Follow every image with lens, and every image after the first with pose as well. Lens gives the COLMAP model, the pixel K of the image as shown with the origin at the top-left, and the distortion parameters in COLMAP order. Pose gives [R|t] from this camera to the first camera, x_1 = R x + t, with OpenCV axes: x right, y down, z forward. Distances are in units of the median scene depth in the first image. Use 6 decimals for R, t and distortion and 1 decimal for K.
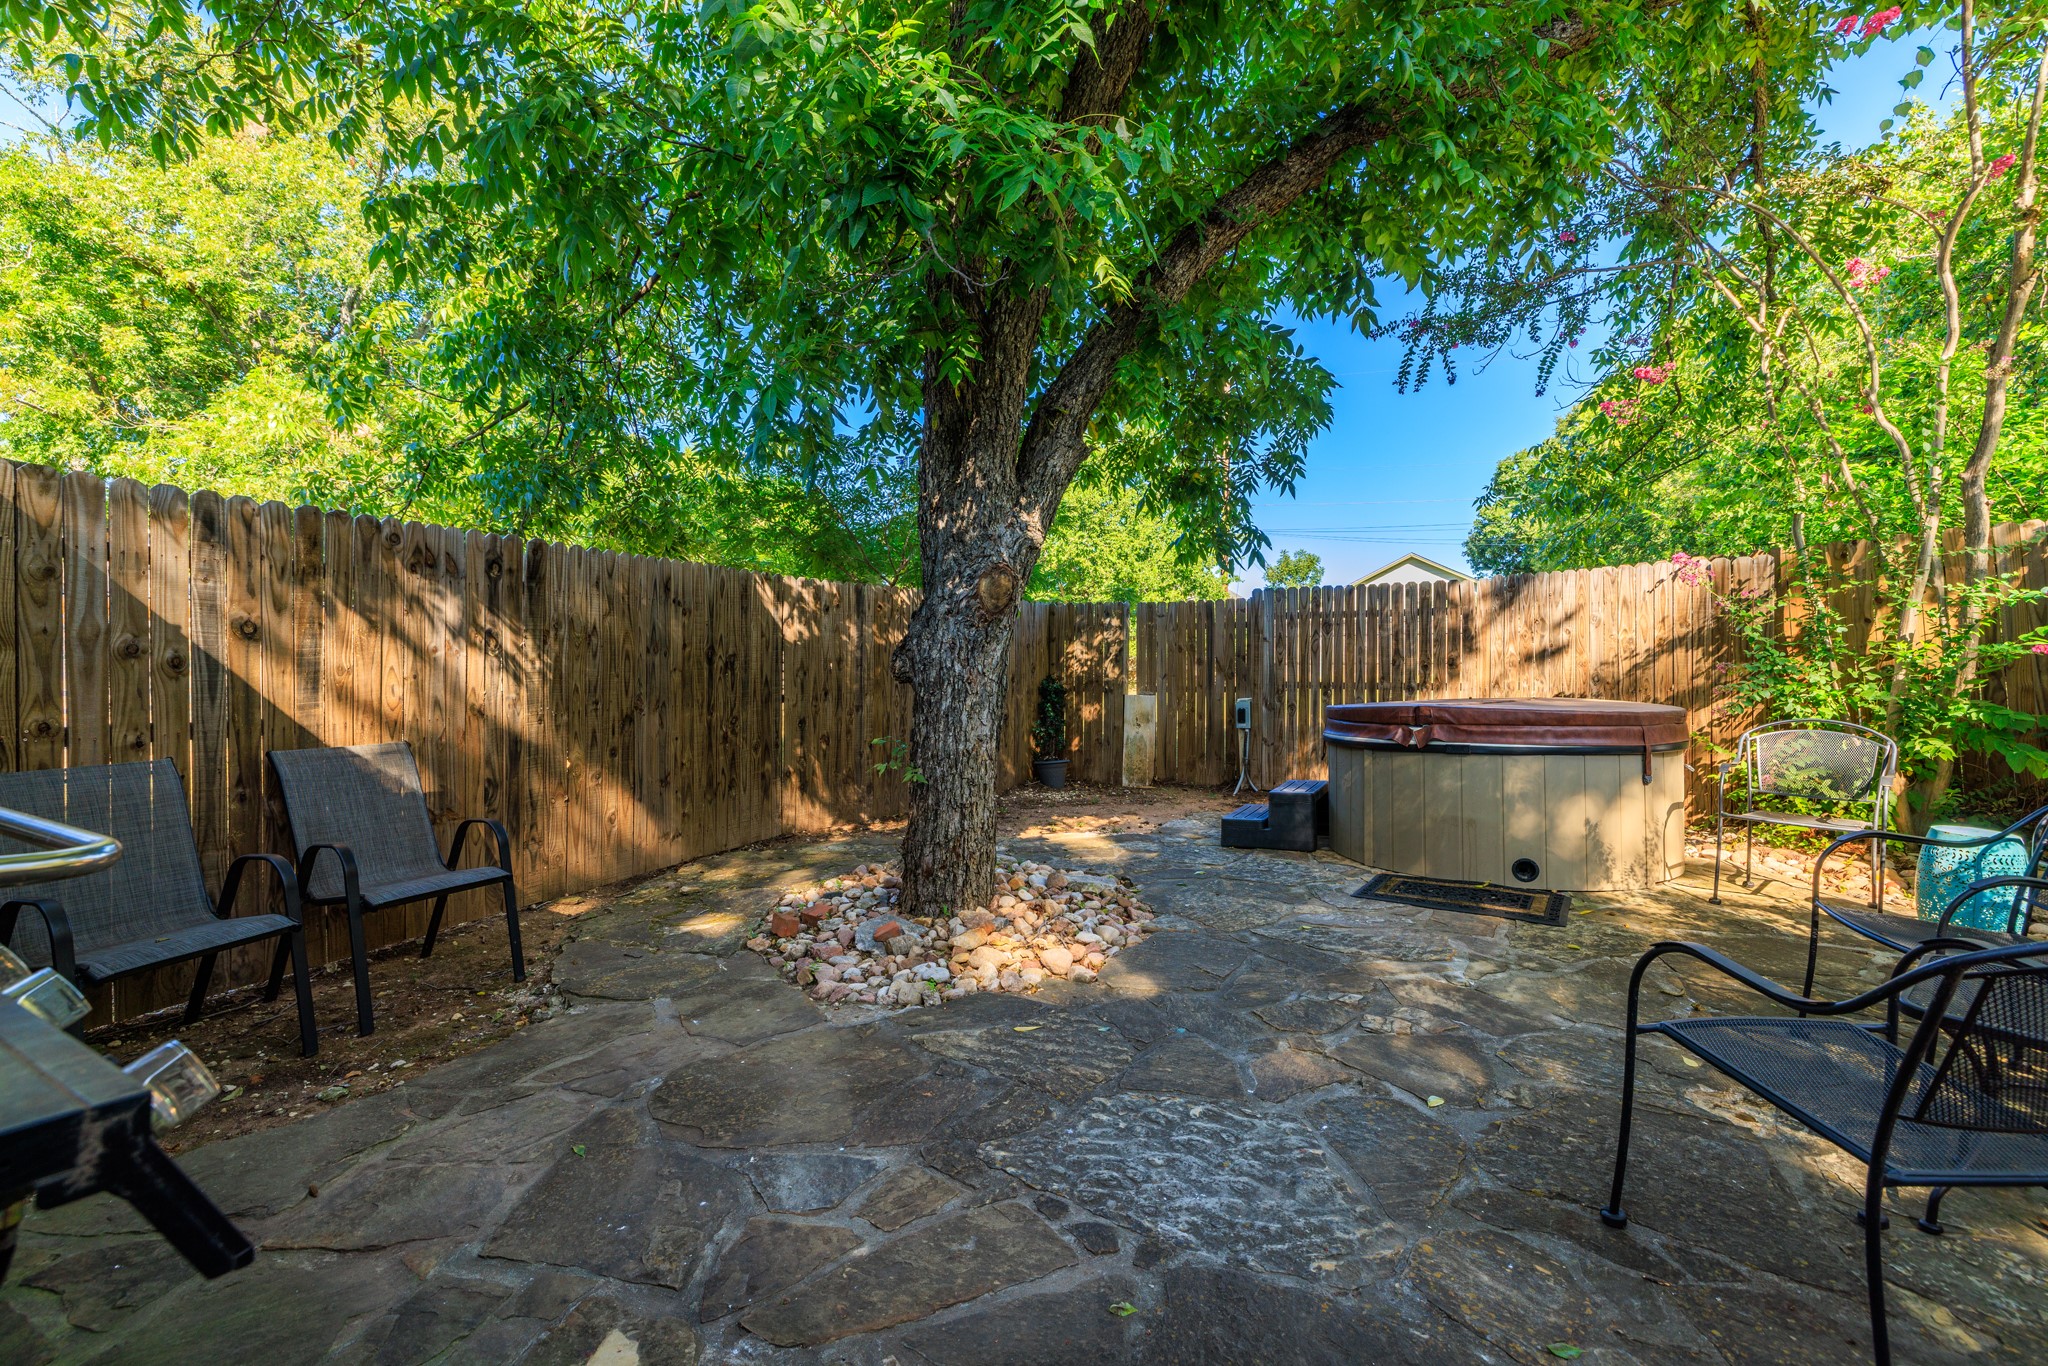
lens RADIAL K [[851.0, 0, 1014.5], [0, 851.0, 673.1], [0, 0, 1]] dist [-0.001559, -0.000092]
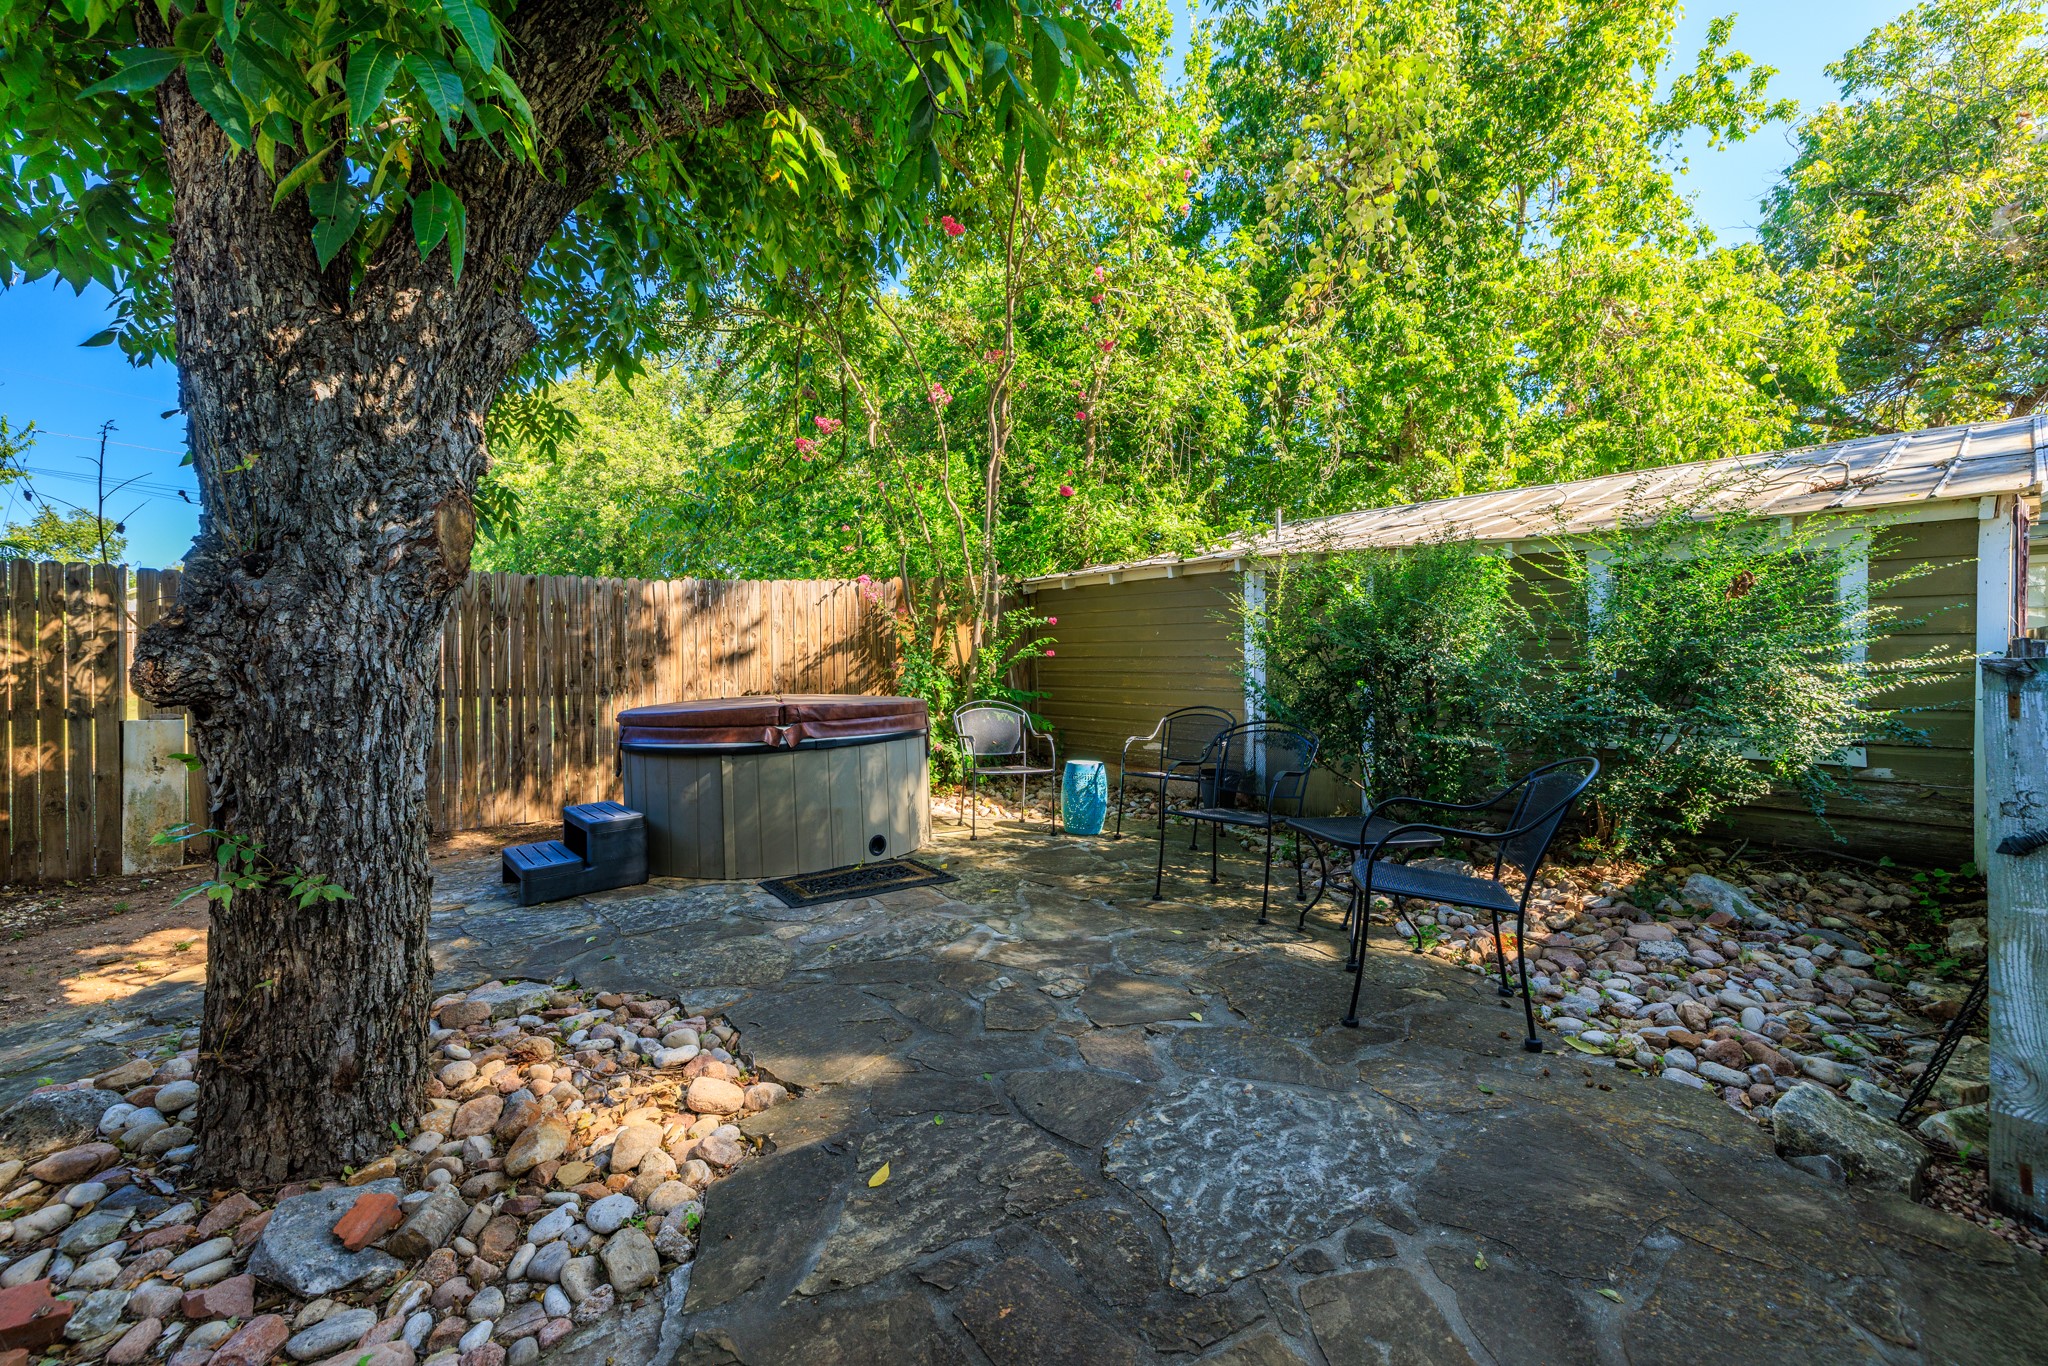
lens RADIAL K [[851.0, 0, 1017.3], [0, 851.0, 670.8], [0, 0, 1]] dist [-0.001559, -0.000092]
pose [[0.379356, -0.009437, 0.925203, -0.274378], [0.018690, 0.999822, 0.002535, -0.000143], [-0.925062, 0.016330, 0.379465, 0.288348]]
